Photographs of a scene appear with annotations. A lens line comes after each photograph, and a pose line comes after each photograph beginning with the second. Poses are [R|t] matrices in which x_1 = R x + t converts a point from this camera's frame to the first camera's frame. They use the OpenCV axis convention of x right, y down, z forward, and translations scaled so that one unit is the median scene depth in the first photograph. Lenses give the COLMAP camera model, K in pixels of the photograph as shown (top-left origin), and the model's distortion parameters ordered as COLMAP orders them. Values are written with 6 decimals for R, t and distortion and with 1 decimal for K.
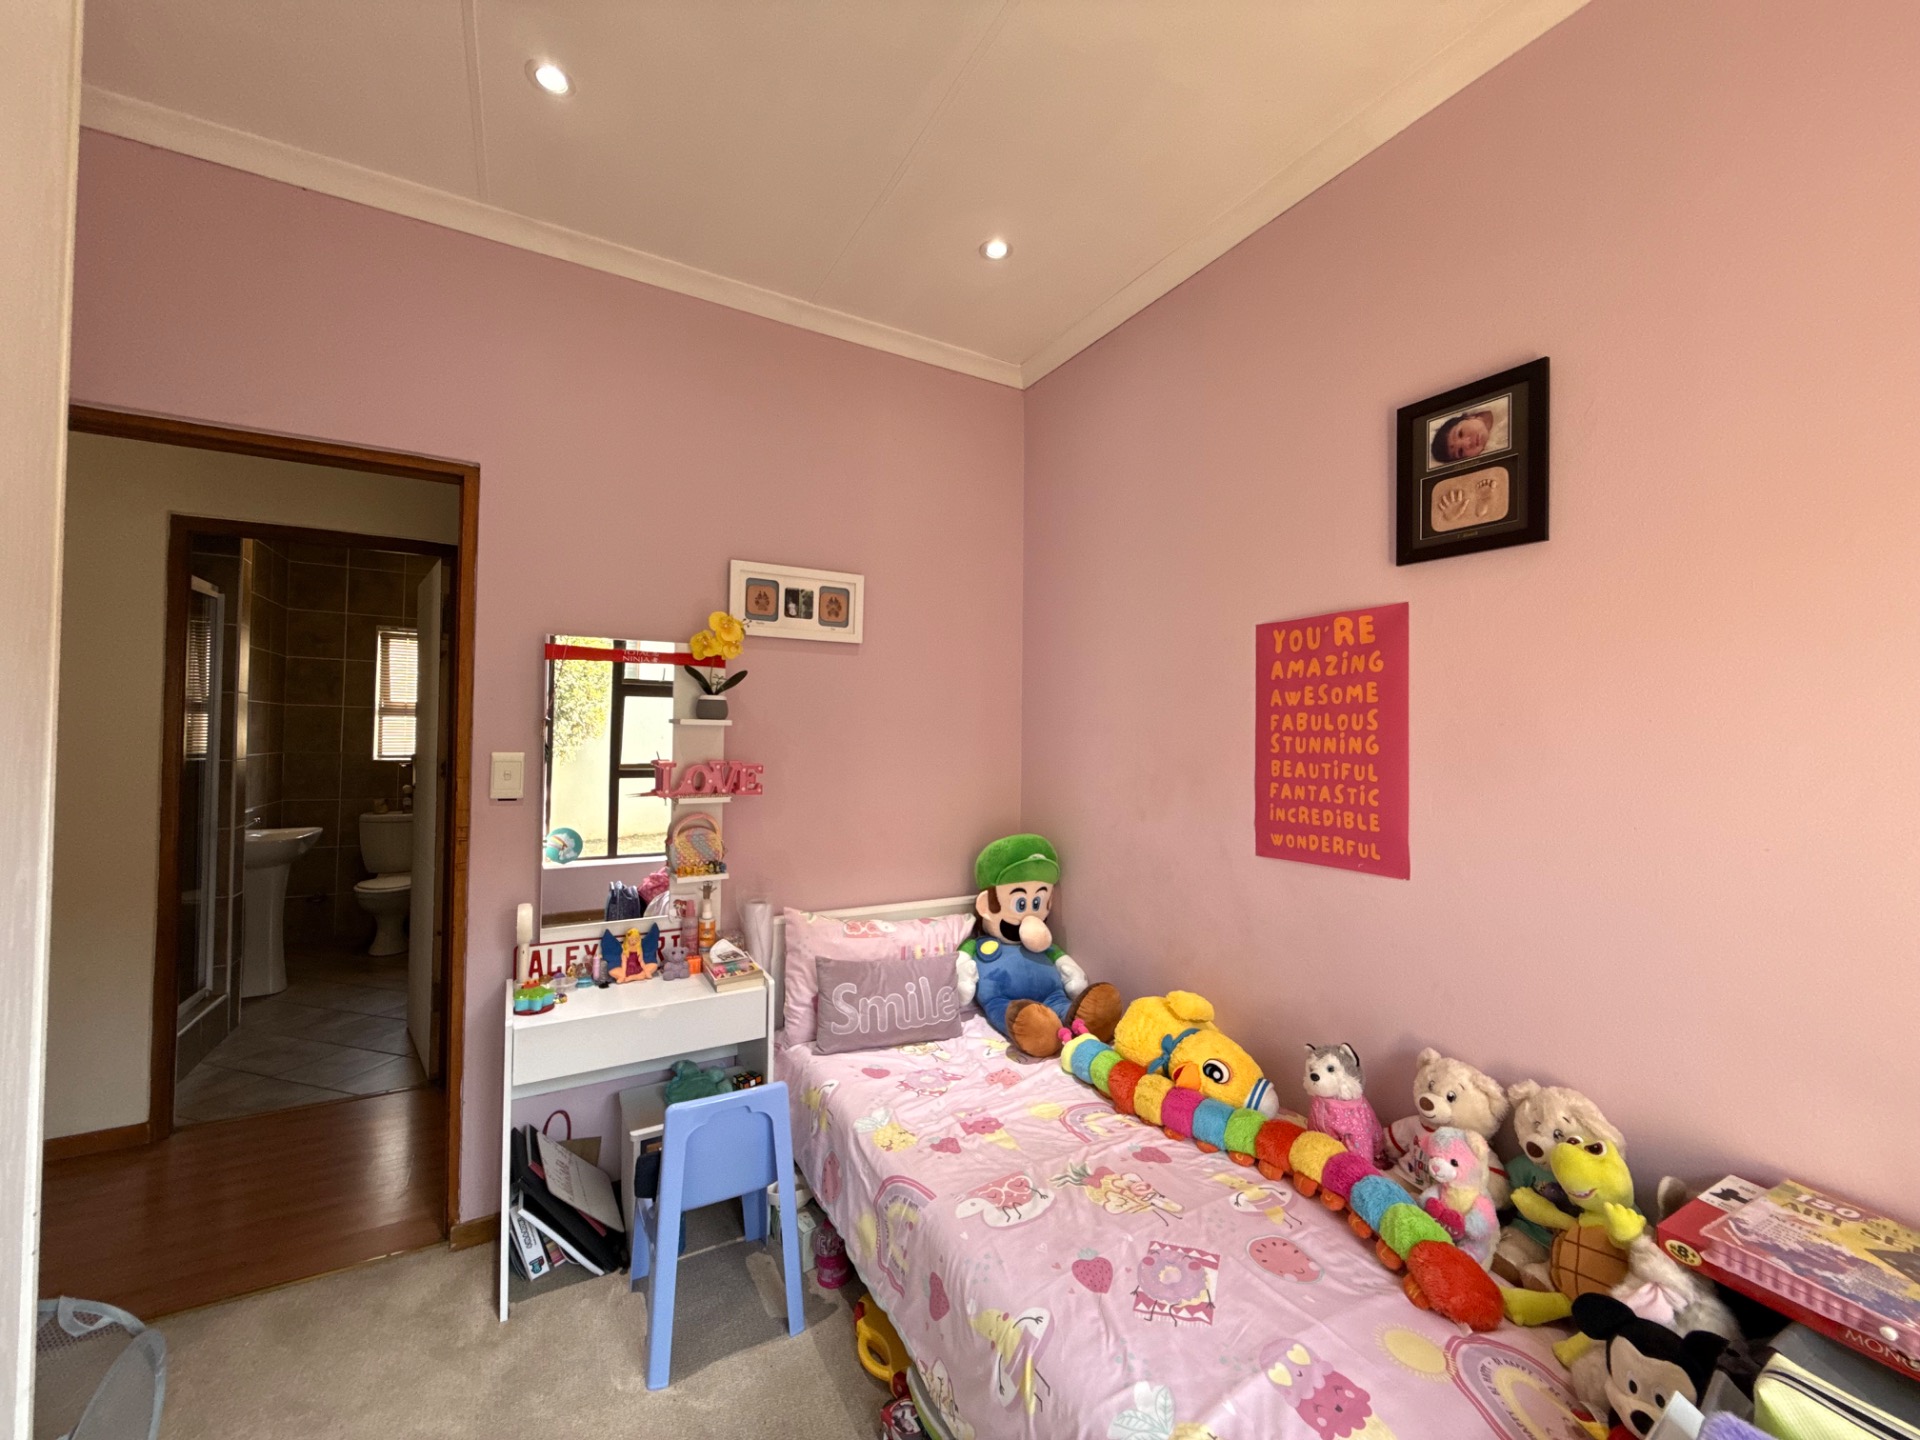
lens RADIAL K [[764.1, 0, 954.9], [0, 764.1, 723.5], [0, 0, 1]] dist [0.000602, 0.000545]
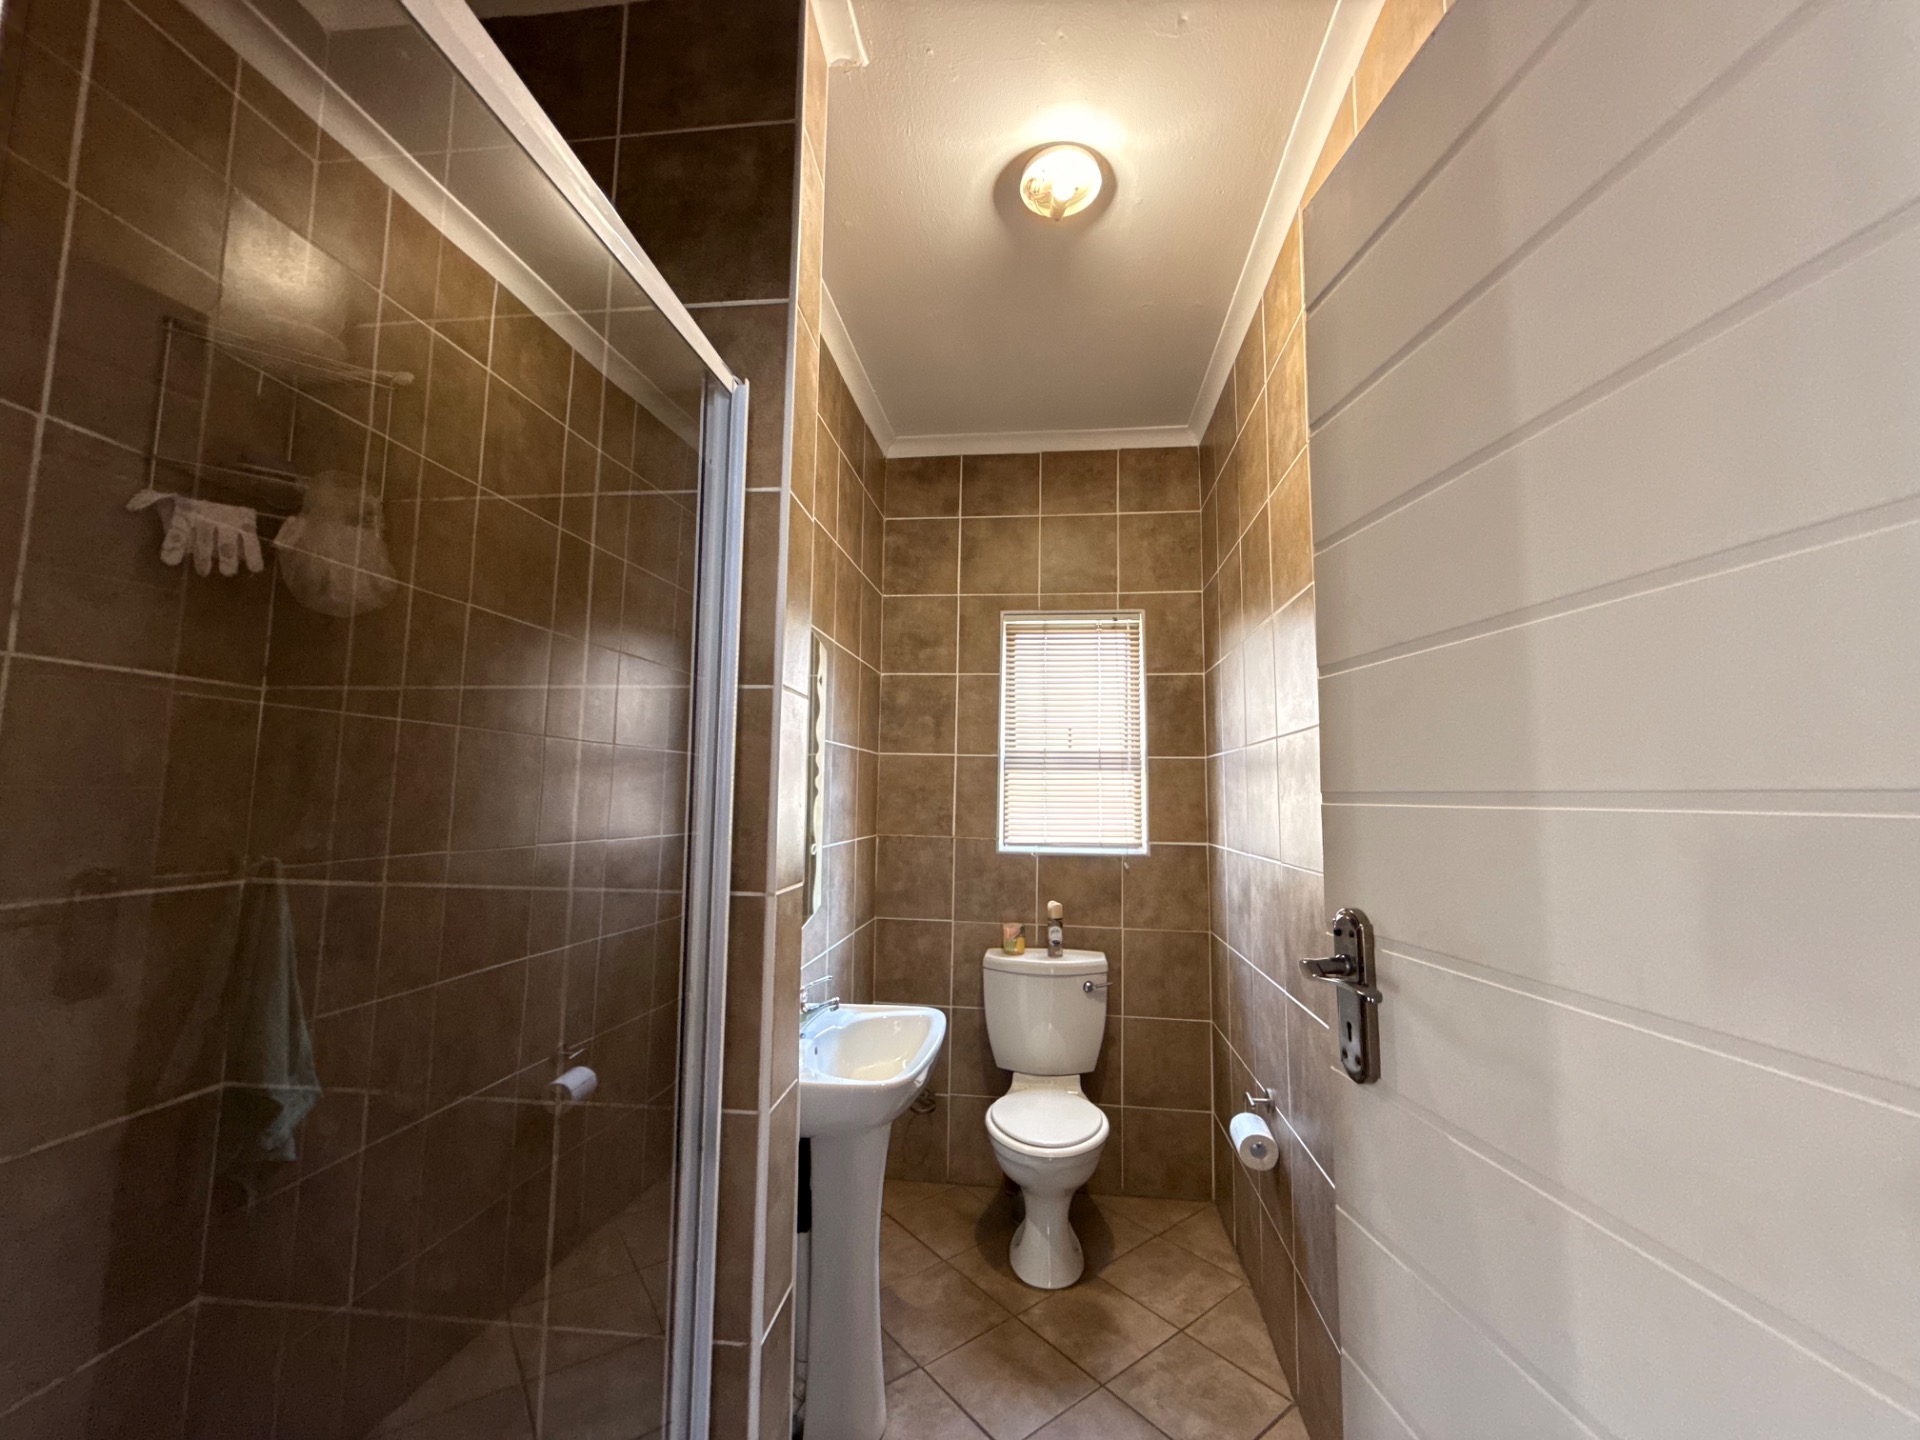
lens RADIAL K [[764.1, 0, 954.9], [0, 764.1, 723.5], [0, 0, 1]] dist [0.000602, 0.000545]
pose [[0.817984, -0.059681, -0.572136, -0.271222], [0.010705, 0.996010, -0.088592, 0.002497], [0.575141, 0.066342, 0.815360, 0.305419]]
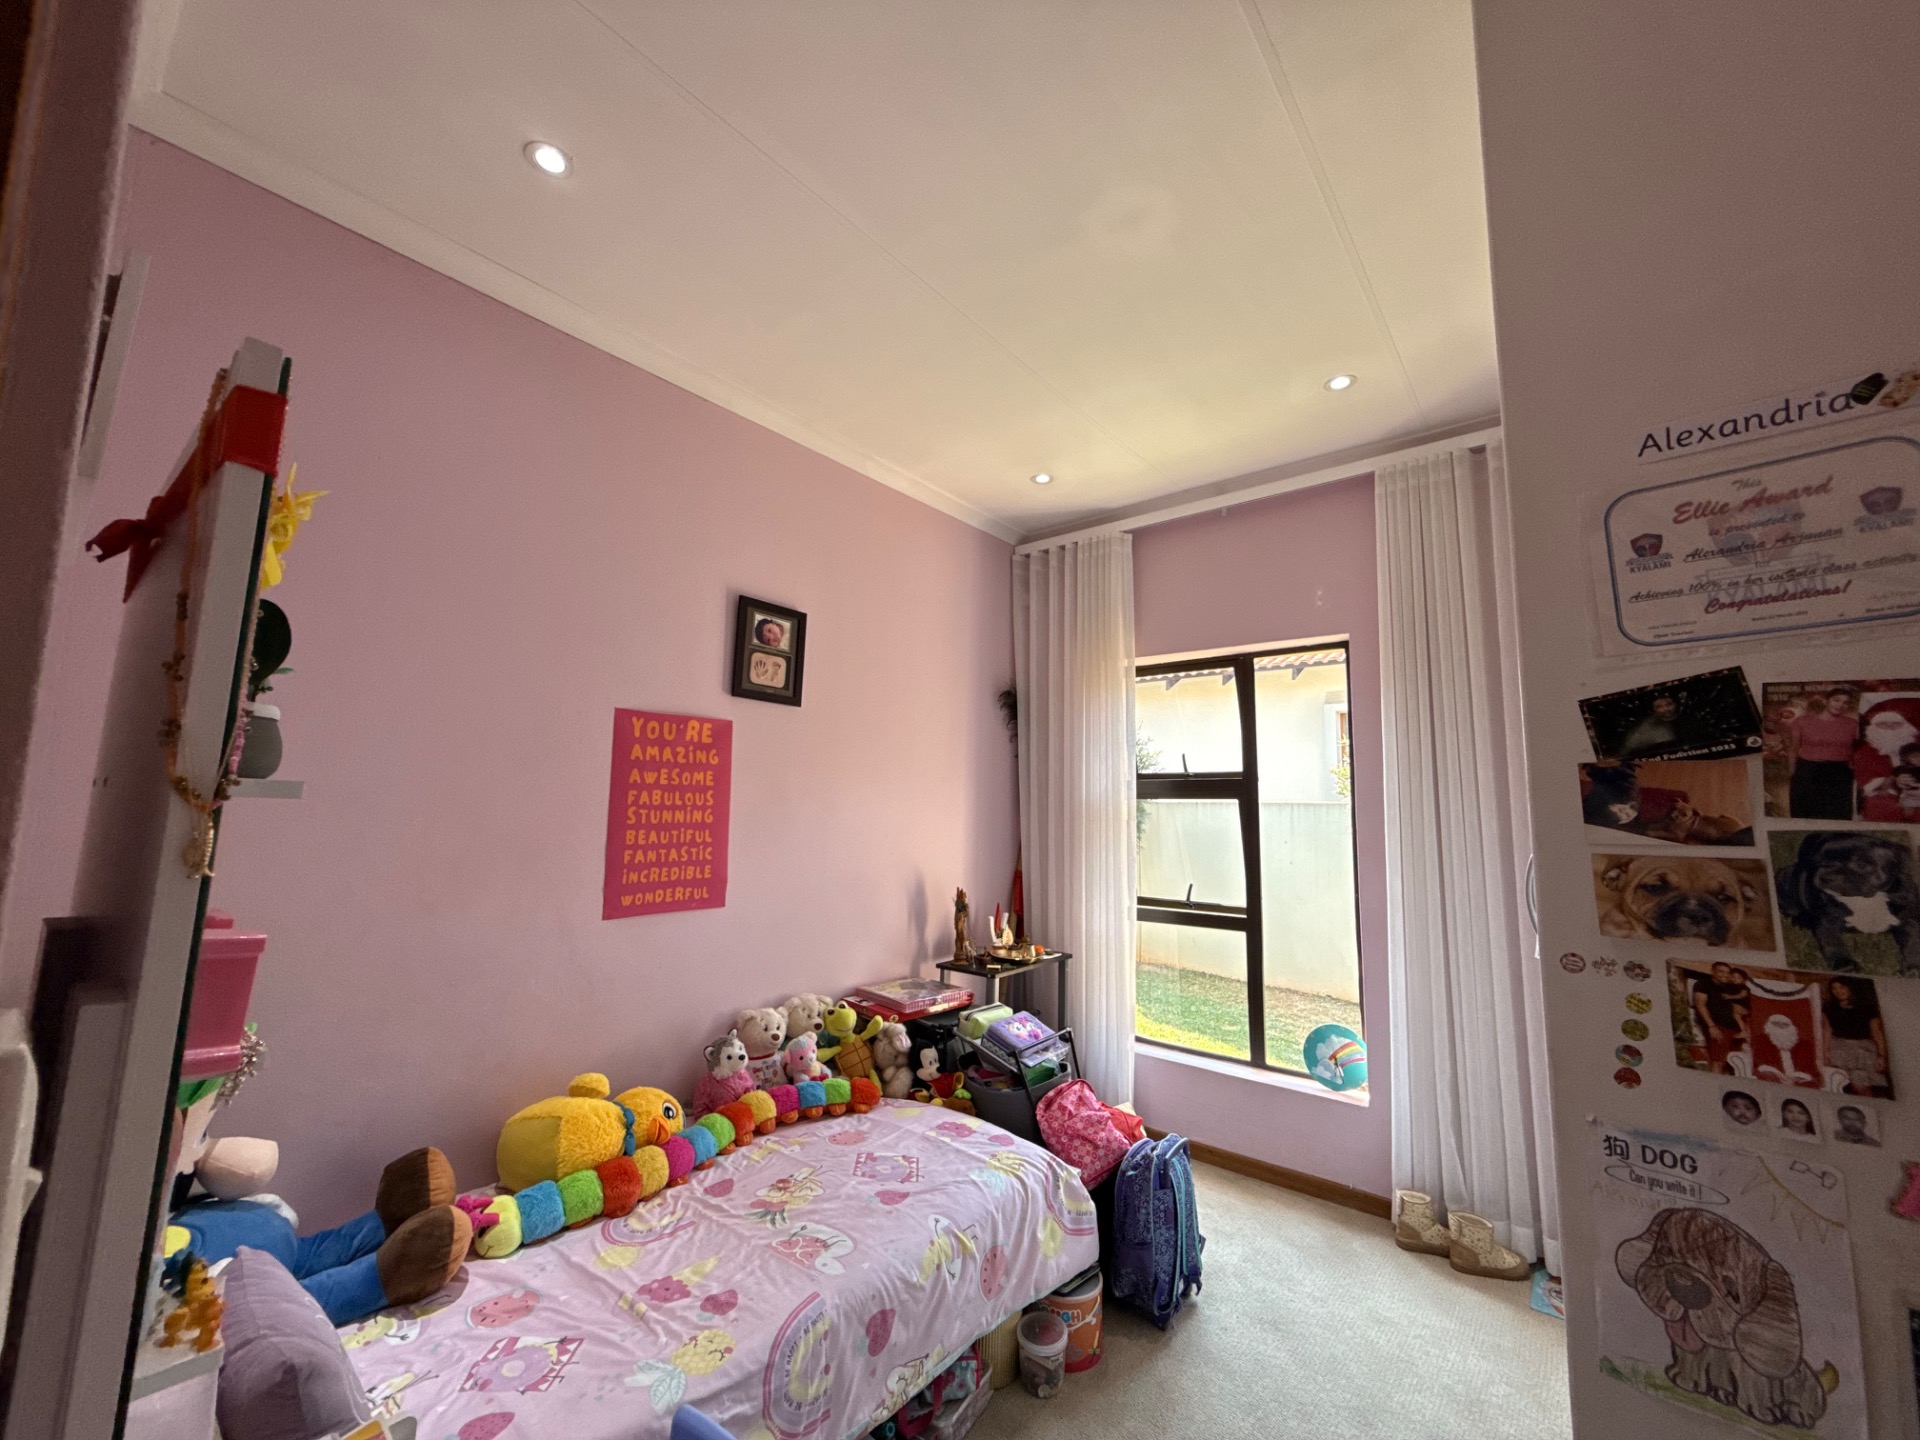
lens RADIAL K [[764.1, 0, 954.9], [0, 764.1, 723.5], [0, 0, 1]] dist [0.000602, 0.000545]
pose [[-0.366132, 0.088185, 0.926375, -0.913262], [-0.035741, 0.993433, -0.108694, -0.004168], [-0.929876, -0.072906, -0.360575, 1.066443]]
